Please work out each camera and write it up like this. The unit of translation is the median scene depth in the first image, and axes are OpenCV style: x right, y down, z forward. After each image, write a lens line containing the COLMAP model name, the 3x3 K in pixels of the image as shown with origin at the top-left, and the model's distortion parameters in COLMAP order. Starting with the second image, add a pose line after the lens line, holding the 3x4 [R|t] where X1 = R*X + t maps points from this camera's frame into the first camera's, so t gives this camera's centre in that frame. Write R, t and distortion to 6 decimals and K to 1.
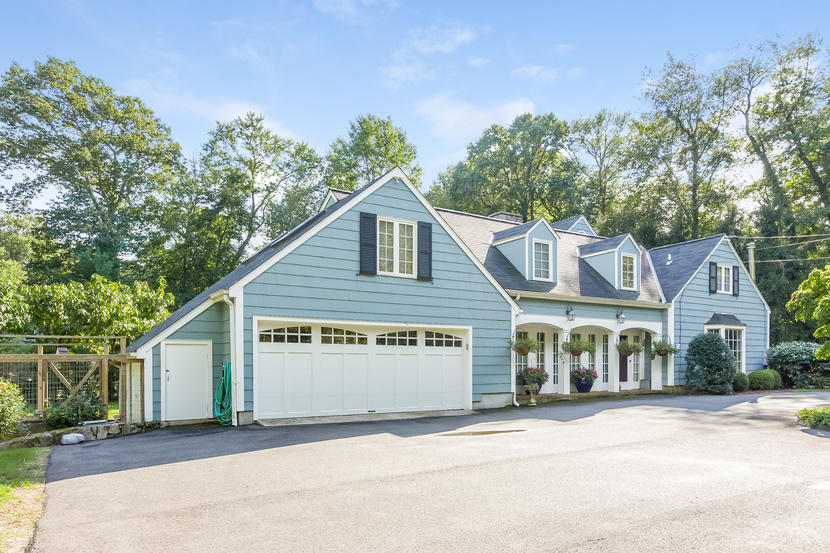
lens RADIAL K [[579.1, 0, 416.2], [0, 579.1, 303.0], [0, 0, 1]] dist [-0.001906, 0.000876]
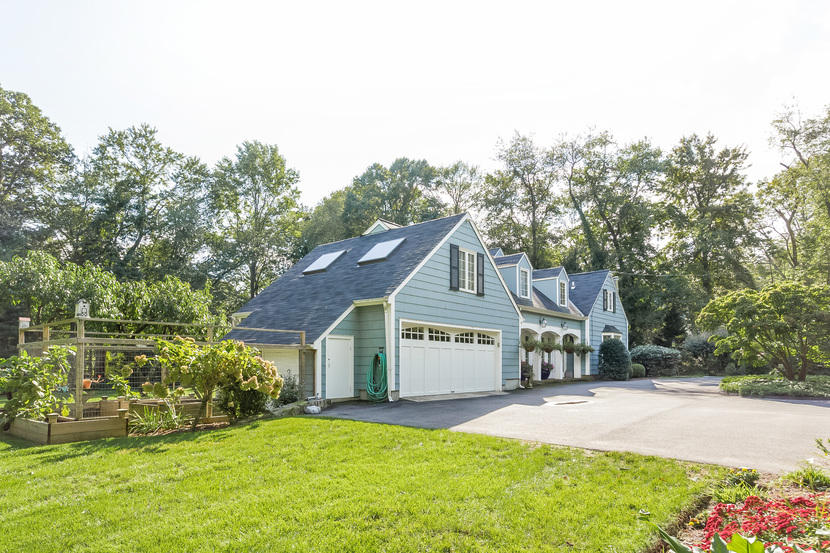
lens RADIAL K [[503.1, 0, 388.1], [0, 503.1, 277.7], [0, 0, 1]] dist [-0.059205, 0.165742]
pose [[0.962630, 0.053691, 0.265446, -0.366920], [-0.037826, 0.997199, -0.064525, 0.002801], [-0.268166, 0.052073, 0.961964, -0.061031]]
